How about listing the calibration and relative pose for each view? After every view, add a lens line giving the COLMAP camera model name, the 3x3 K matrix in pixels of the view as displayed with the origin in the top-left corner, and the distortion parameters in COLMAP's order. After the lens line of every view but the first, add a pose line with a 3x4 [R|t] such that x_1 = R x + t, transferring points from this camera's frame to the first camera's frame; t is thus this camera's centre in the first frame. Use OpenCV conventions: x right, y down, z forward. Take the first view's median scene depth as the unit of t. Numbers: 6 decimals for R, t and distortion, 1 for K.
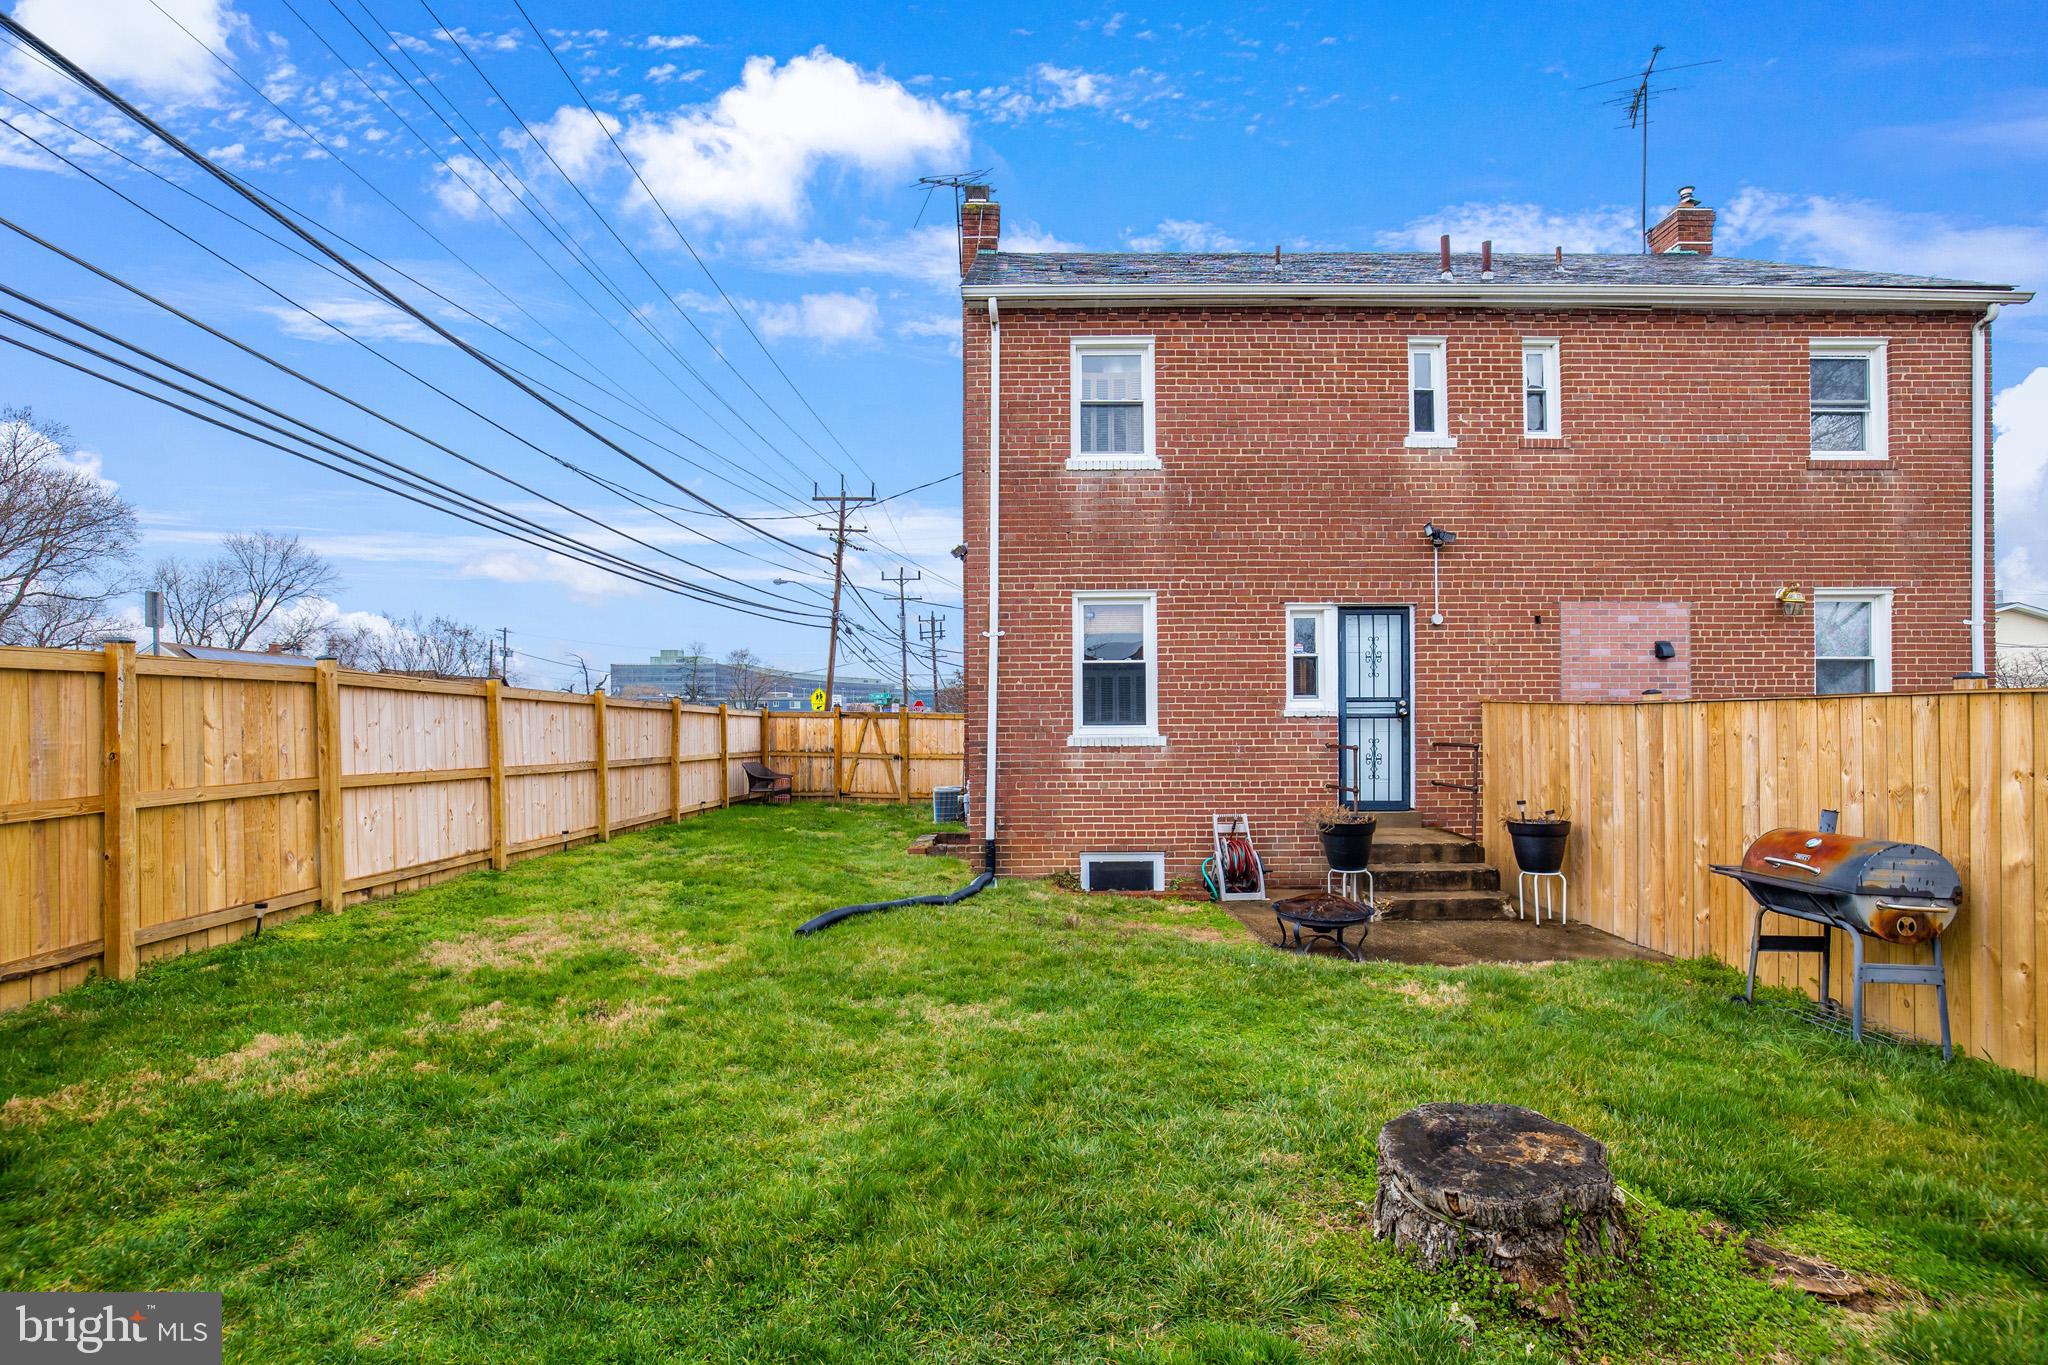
lens RADIAL K [[939.1, 0, 1023.6], [0, 939.1, 723.8], [0, 0, 1]] dist [-0.044769, 0.000689]
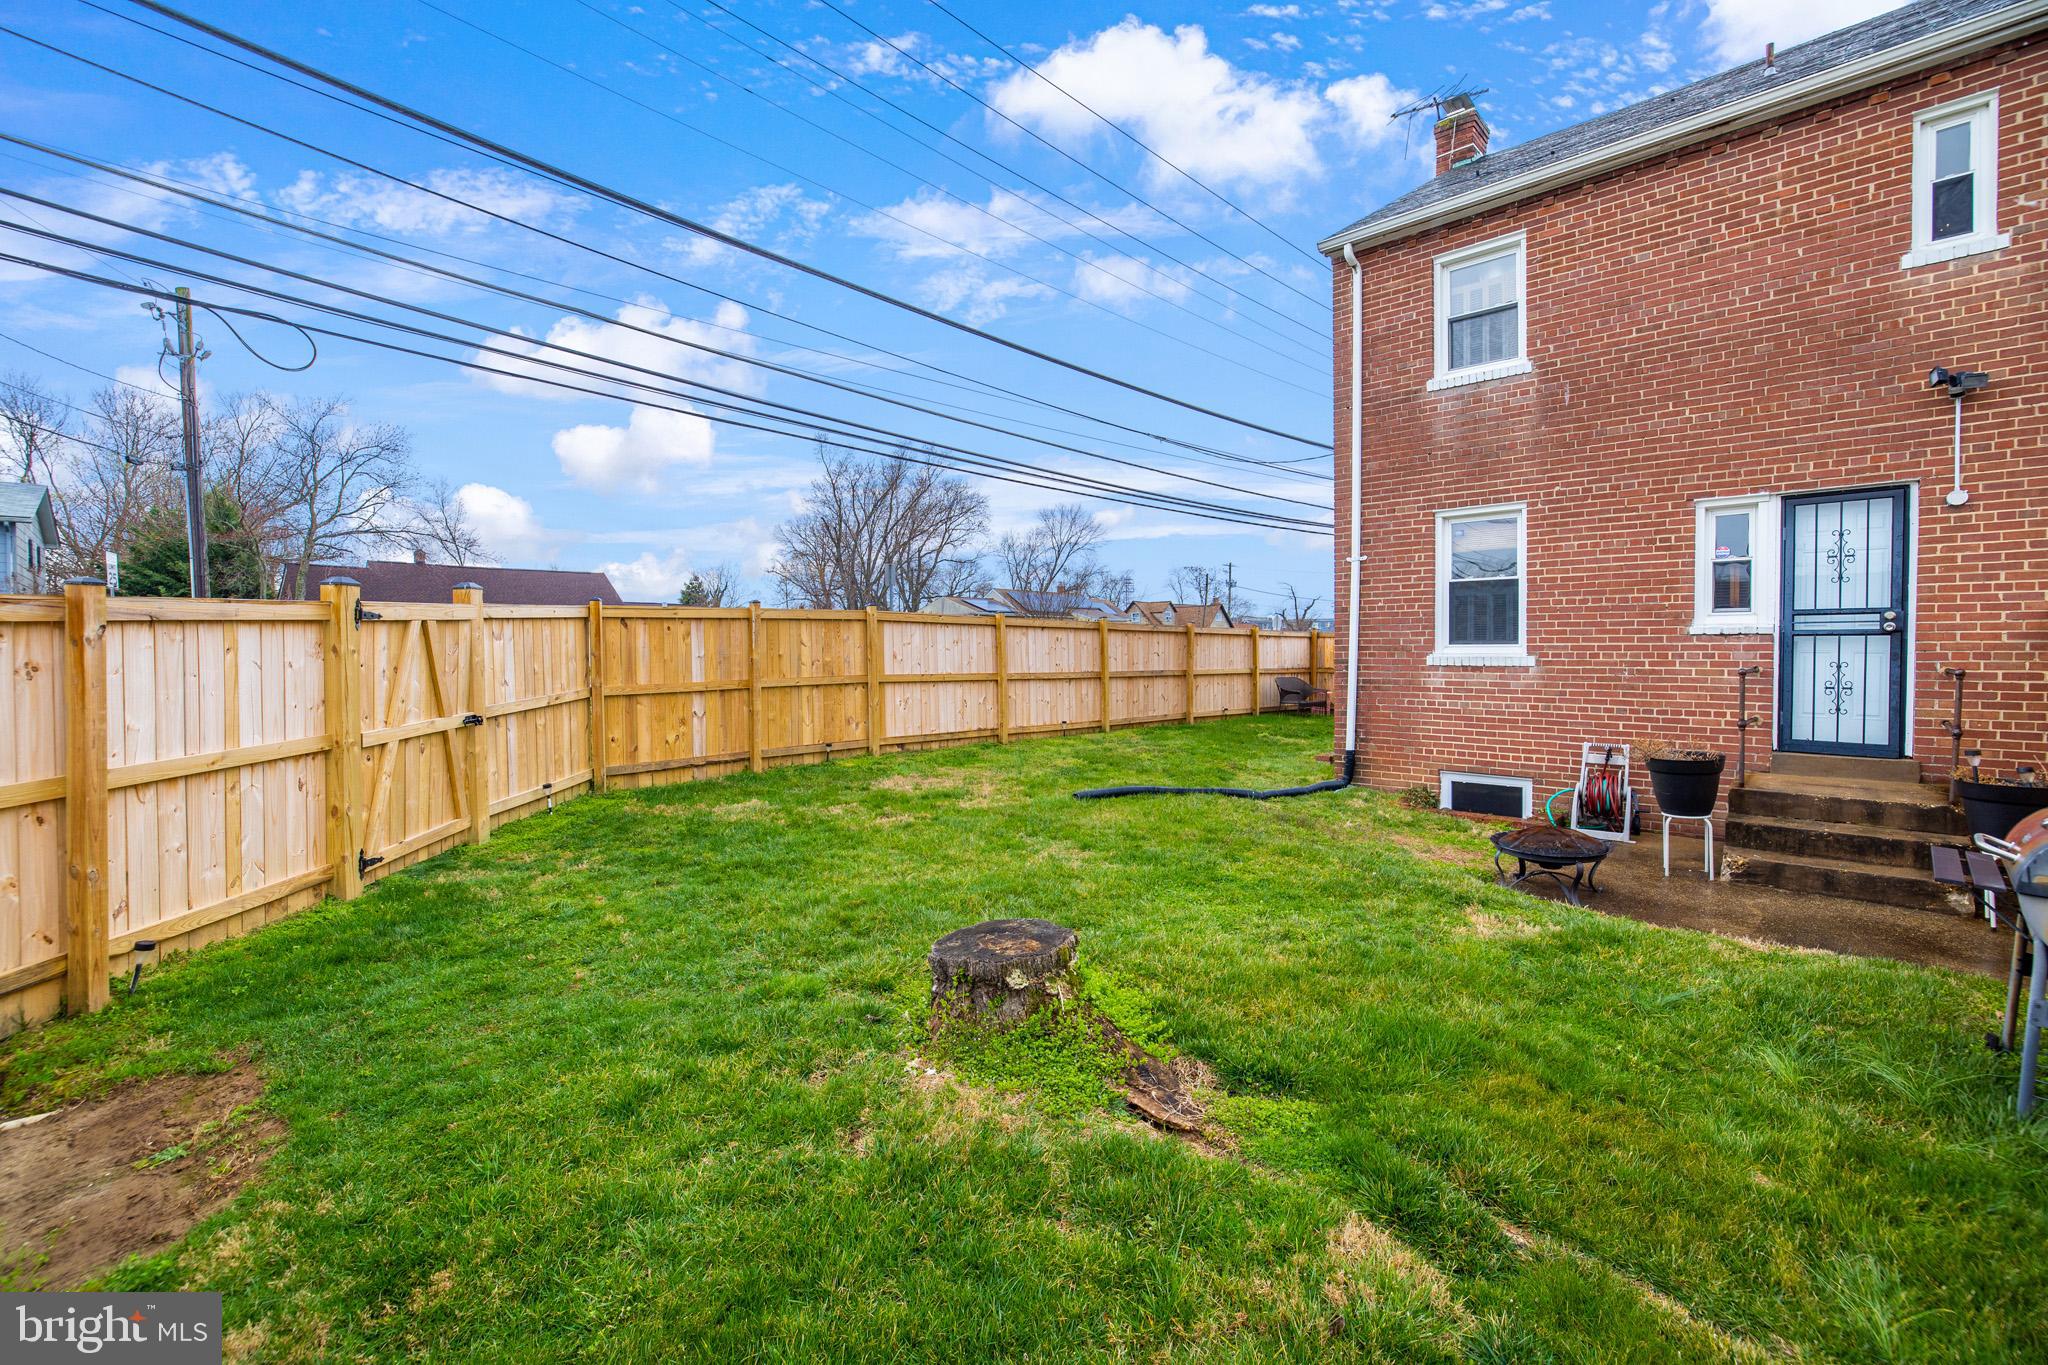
lens RADIAL K [[894.2, 0, 1023.0], [0, 894.2, 665.6], [0, 0, 1]] dist [-0.051129, 0.020086]
pose [[0.712318, 0.015563, -0.701685, 0.405029], [0.001238, 0.999725, 0.023430, 0.001445], [0.701856, -0.017558, 0.712102, 0.010018]]
